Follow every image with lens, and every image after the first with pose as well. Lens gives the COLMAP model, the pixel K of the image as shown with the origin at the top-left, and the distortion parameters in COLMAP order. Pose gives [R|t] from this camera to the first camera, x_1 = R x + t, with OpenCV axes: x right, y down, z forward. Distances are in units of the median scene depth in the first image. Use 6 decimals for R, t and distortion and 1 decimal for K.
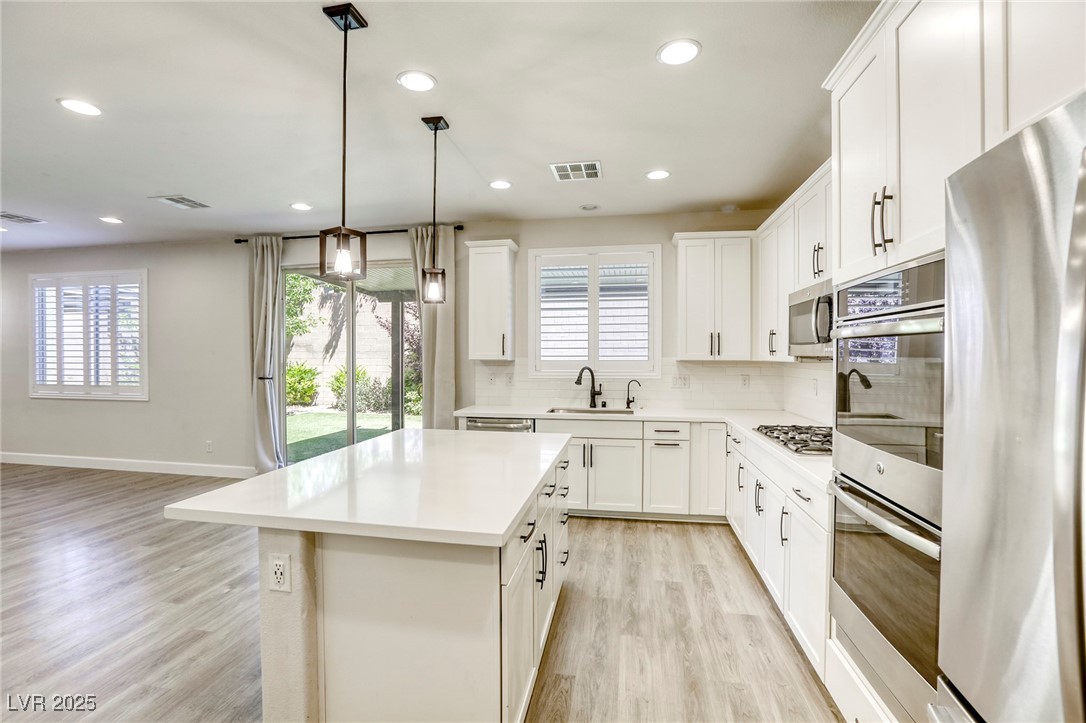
lens RADIAL K [[502.9, 0, 549.3], [0, 502.9, 358.6], [0, 0, 1]] dist [-0.033537, 0.007188]
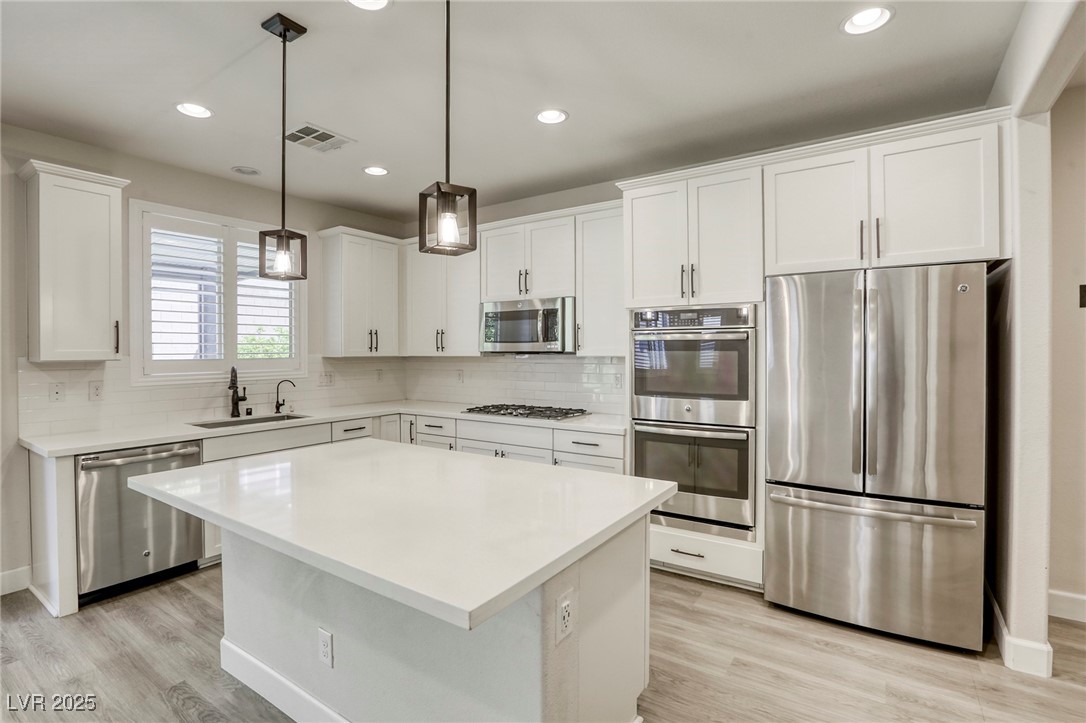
lens RADIAL K [[502.9, 0, 533.6], [0, 502.9, 353.8], [0, 0, 1]] dist [-0.033537, 0.007188]
pose [[0.420232, -0.007888, 0.907383, -0.447478], [0.010611, 0.999937, 0.003778, -0.002303], [-0.907355, 0.008041, 0.420289, 0.237127]]
